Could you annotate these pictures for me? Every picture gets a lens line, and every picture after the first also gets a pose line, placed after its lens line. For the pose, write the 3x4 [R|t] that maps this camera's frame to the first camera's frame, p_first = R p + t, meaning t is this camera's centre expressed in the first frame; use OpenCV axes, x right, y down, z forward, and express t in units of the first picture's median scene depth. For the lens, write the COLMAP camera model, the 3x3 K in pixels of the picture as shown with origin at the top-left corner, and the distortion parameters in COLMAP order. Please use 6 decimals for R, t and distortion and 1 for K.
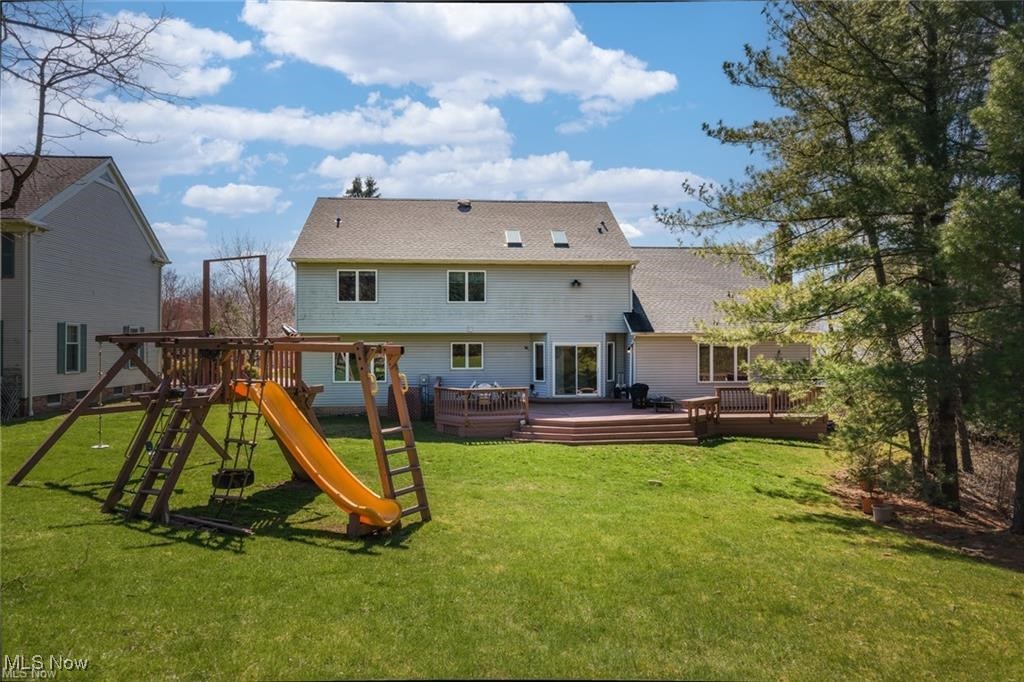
lens RADIAL K [[643.2, 0, 506.7], [0, 643.2, 346.9], [0, 0, 1]] dist [0.005871, 0.000755]
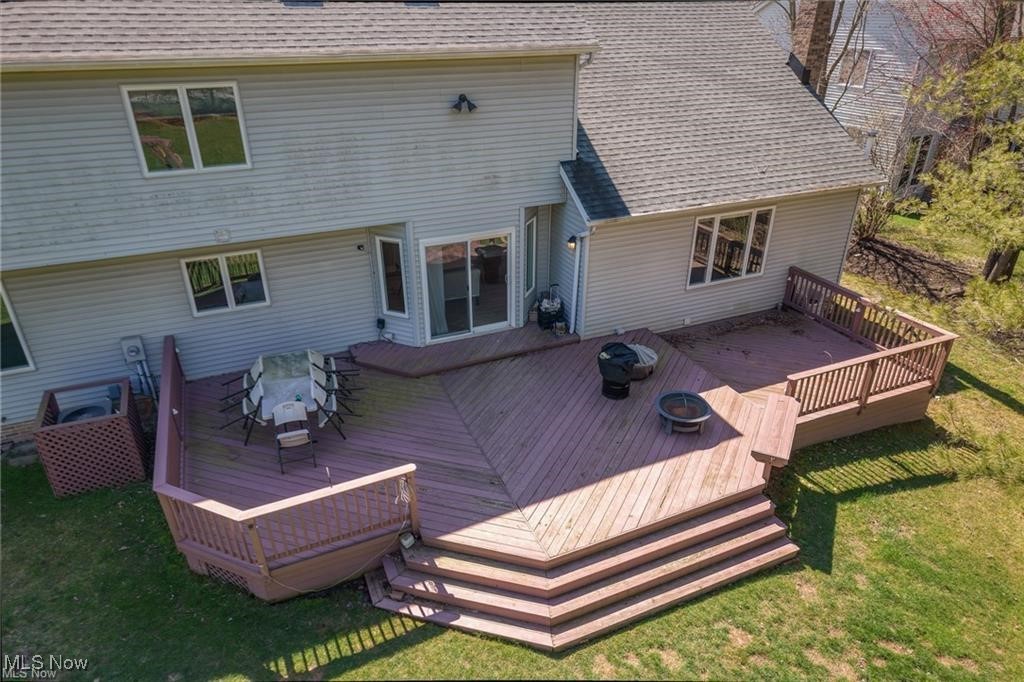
lens RADIAL K [[643.2, 0, 511.6], [0, 643.2, 334.6], [0, 0, 1]] dist [0.005871, 0.000755]
pose [[0.945150, -0.147503, 0.291435, -0.011263], [-0.003616, 0.887451, 0.460889, -0.161582], [-0.326617, -0.436663, 0.838240, 0.558046]]
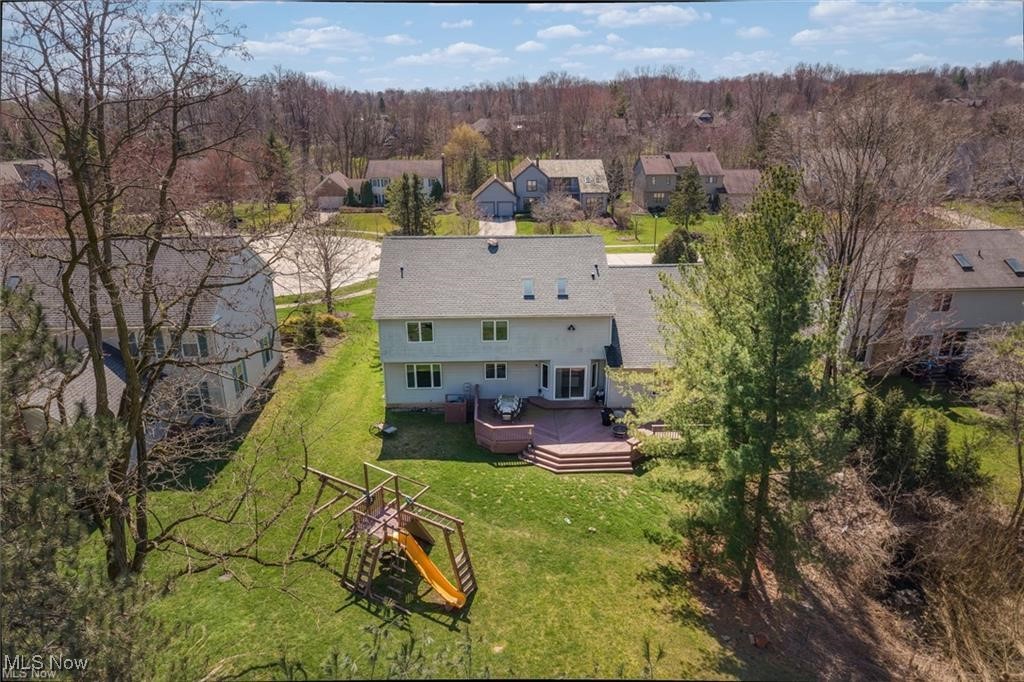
lens RADIAL K [[643.2, 0, 508.4], [0, 643.2, 343.7], [0, 0, 1]] dist [0.005871, 0.000755]
pose [[0.998694, 0.015616, -0.048655, 0.037798], [0.002499, 0.936093, 0.351742, -0.569145], [0.051039, -0.351404, 0.934832, -0.353717]]
